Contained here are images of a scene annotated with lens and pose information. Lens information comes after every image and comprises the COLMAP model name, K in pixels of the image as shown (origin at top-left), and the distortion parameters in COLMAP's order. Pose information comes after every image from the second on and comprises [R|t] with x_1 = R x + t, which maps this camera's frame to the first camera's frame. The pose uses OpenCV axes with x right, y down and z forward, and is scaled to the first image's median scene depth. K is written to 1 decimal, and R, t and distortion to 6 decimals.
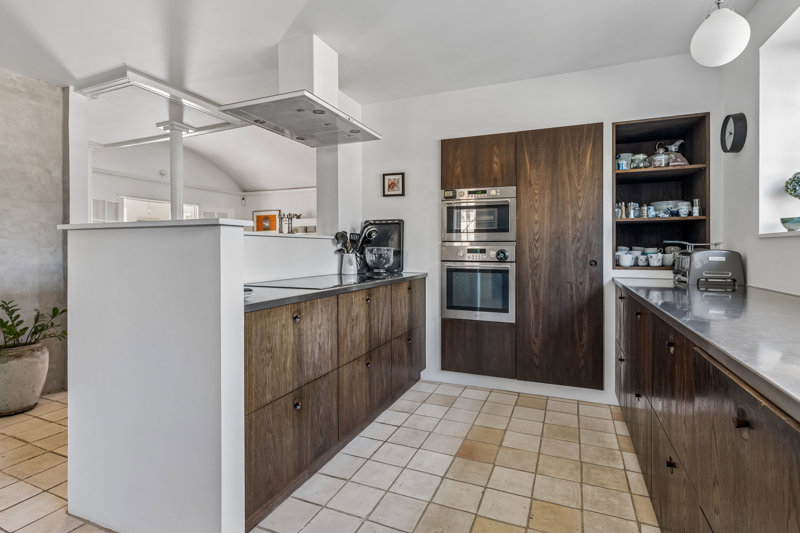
lens RADIAL K [[391.3, 0, 404.3], [0, 391.3, 251.7], [0, 0, 1]] dist [0.000141, 0.000522]
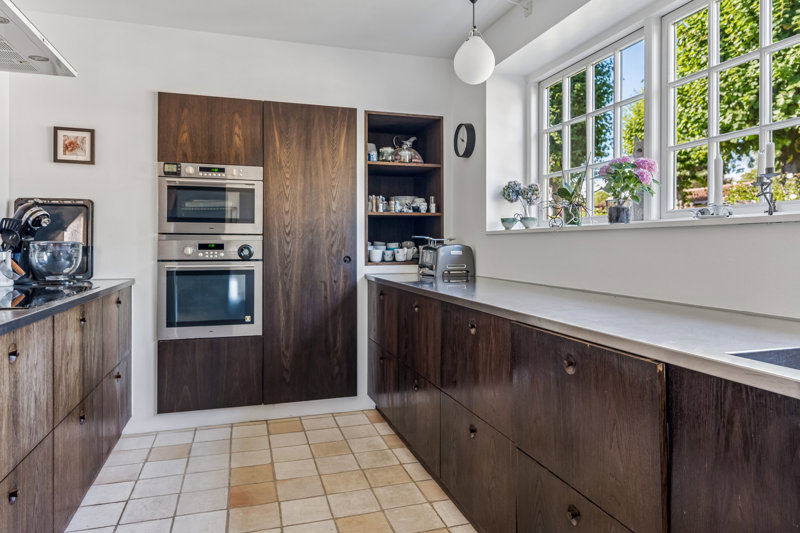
lens RADIAL K [[521.9, 0, 404.2], [0, 521.9, 243.5], [0, 0, 1]] dist [-0.008321, 0.005502]
pose [[0.762132, 0.000003, 0.647422, -0.209527], [0.005467, 0.999964, -0.006440, 0.000645], [-0.647399, 0.008448, 0.762104, -0.019388]]
